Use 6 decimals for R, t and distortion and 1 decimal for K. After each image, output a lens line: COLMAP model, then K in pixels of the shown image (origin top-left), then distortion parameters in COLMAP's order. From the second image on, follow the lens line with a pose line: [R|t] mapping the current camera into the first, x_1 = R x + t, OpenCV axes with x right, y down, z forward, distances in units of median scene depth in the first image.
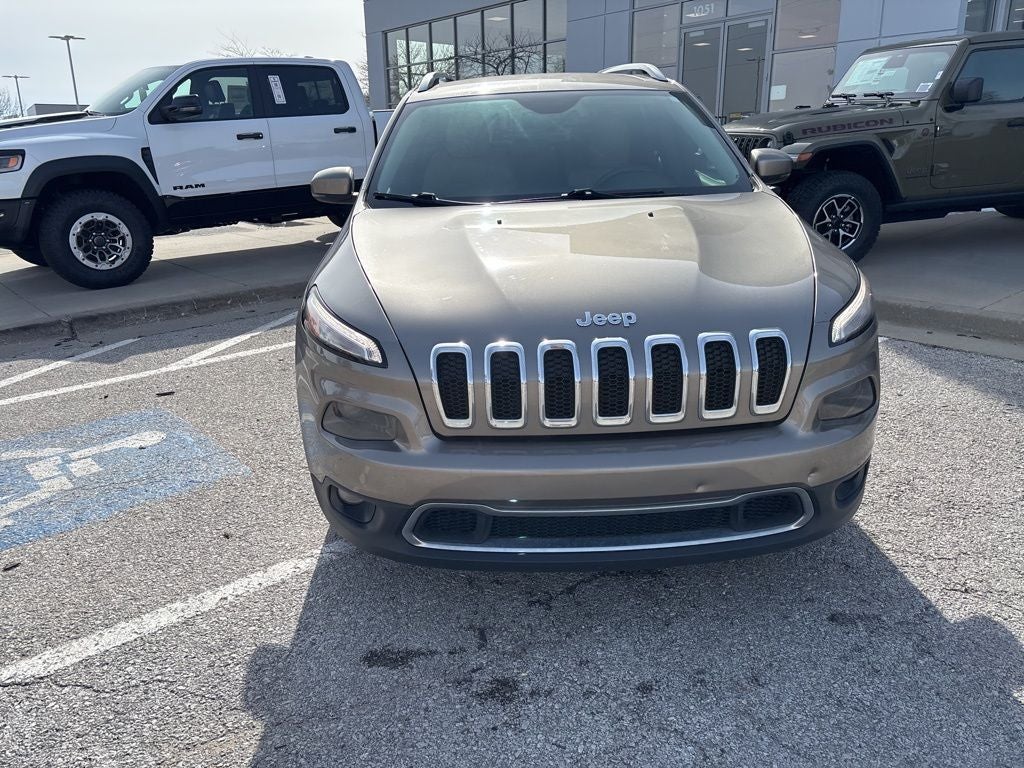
lens RADIAL K [[772.1, 0, 509.7], [0, 772.1, 383.6], [0, 0, 1]] dist [0.054945, -0.065057]
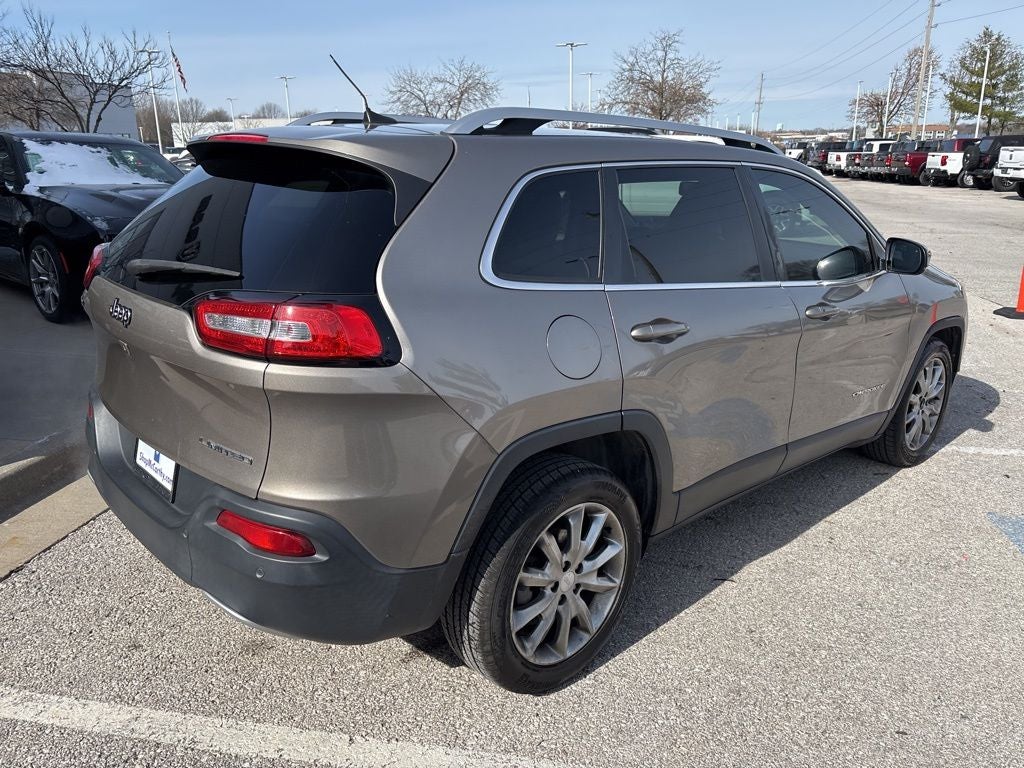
lens RADIAL K [[772.8, 0, 508.6], [0, 772.8, 379.3], [0, 0, 1]] dist [0.056064, -0.067381]
pose [[-0.658496, -0.190344, 0.728115, -0.661751], [0.237733, 0.865338, 0.441218, -0.690449], [-0.714049, 0.463638, -0.524571, 1.991288]]
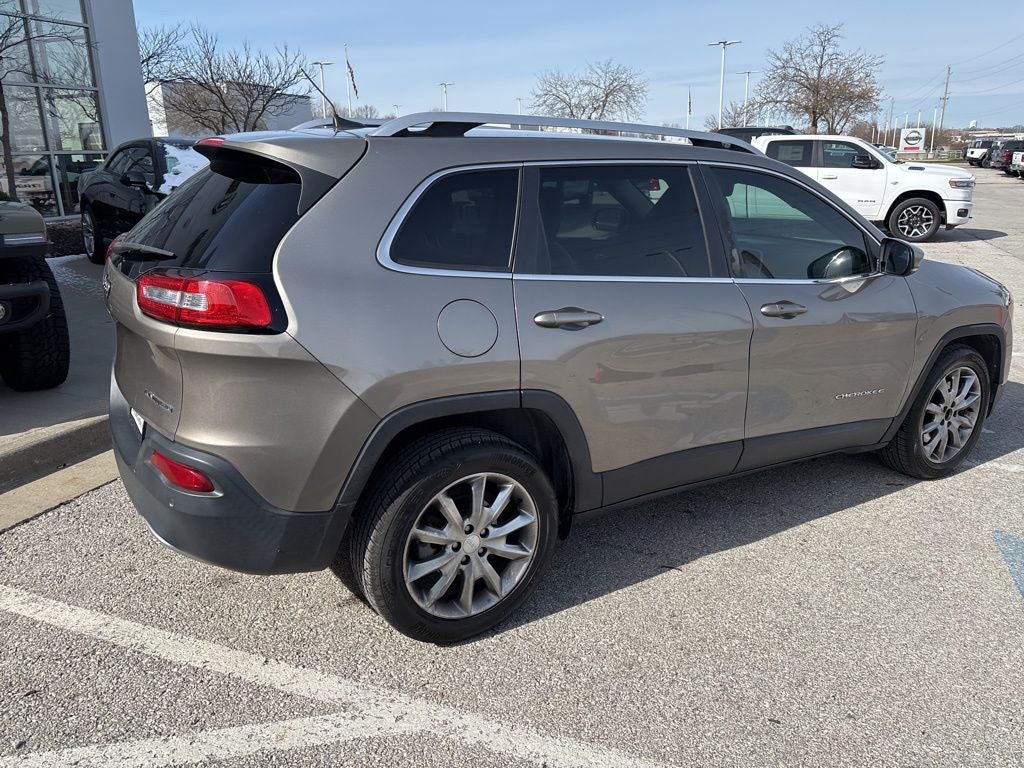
lens RADIAL K [[772.9, 0, 508.6], [0, 772.9, 371.6], [0, 0, 1]] dist [0.060848, -0.073790]
pose [[-0.499007, -0.209705, 0.840842, -0.847373], [0.272939, 0.882867, 0.382165, -0.643250], [-0.822494, 0.420202, -0.383320, 1.861739]]
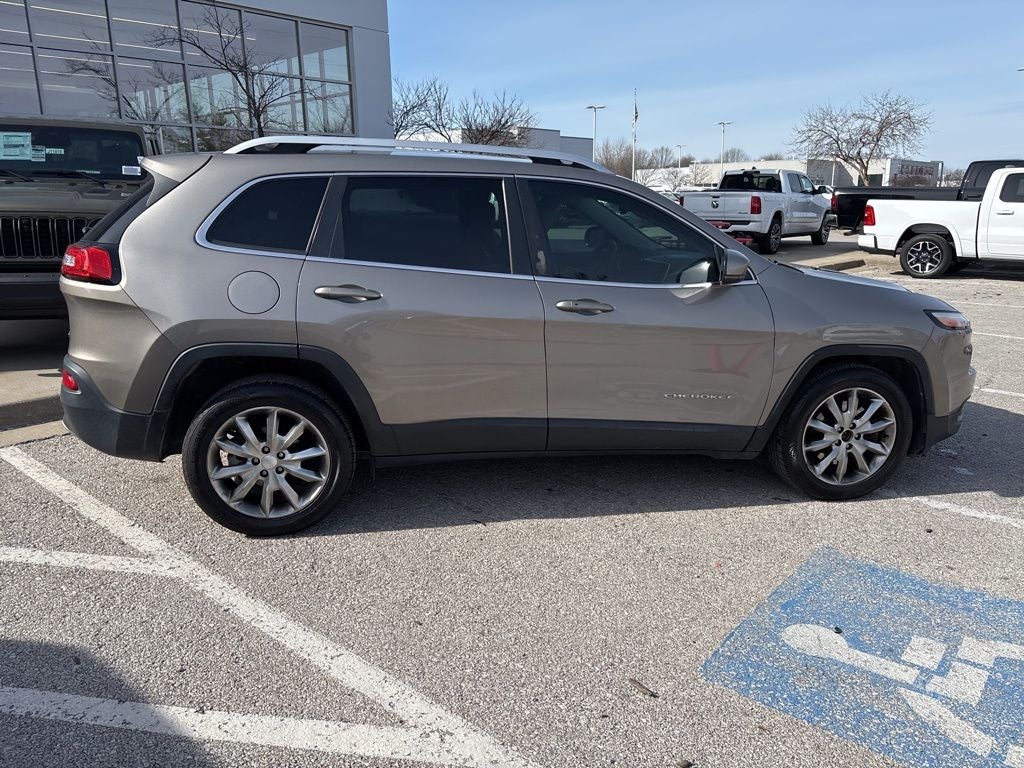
lens RADIAL K [[772.1, 0, 509.7], [0, 772.1, 383.6], [0, 0, 1]] dist [0.054945, -0.065057]
pose [[-0.158975, -0.210569, 0.964566, -1.216384], [0.298728, 0.920936, 0.250279, -0.461665], [-0.941004, 0.327931, -0.083503, 1.428332]]
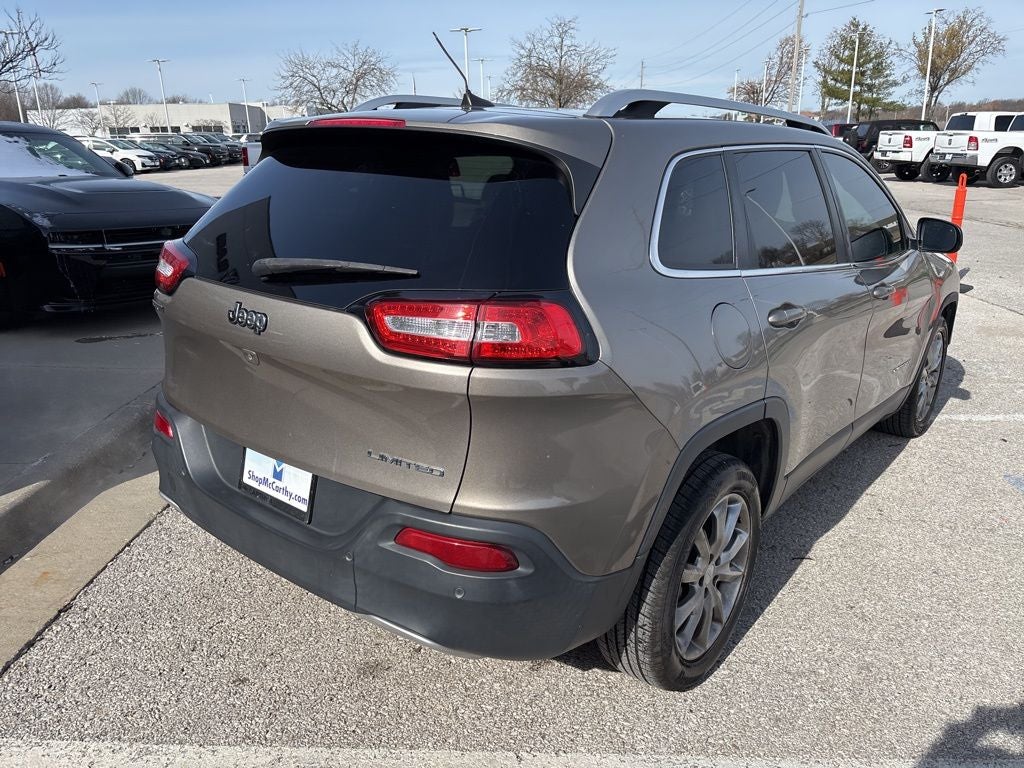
lens RADIAL K [[770.5, 0, 507.6], [0, 770.5, 387.5], [0, 0, 1]] dist [0.061473, -0.071478]
pose [[-0.756968, -0.173563, 0.629981, -0.491466], [0.216579, 0.842949, 0.492473, -0.729588], [-0.616517, 0.509227, -0.600495, 2.110924]]
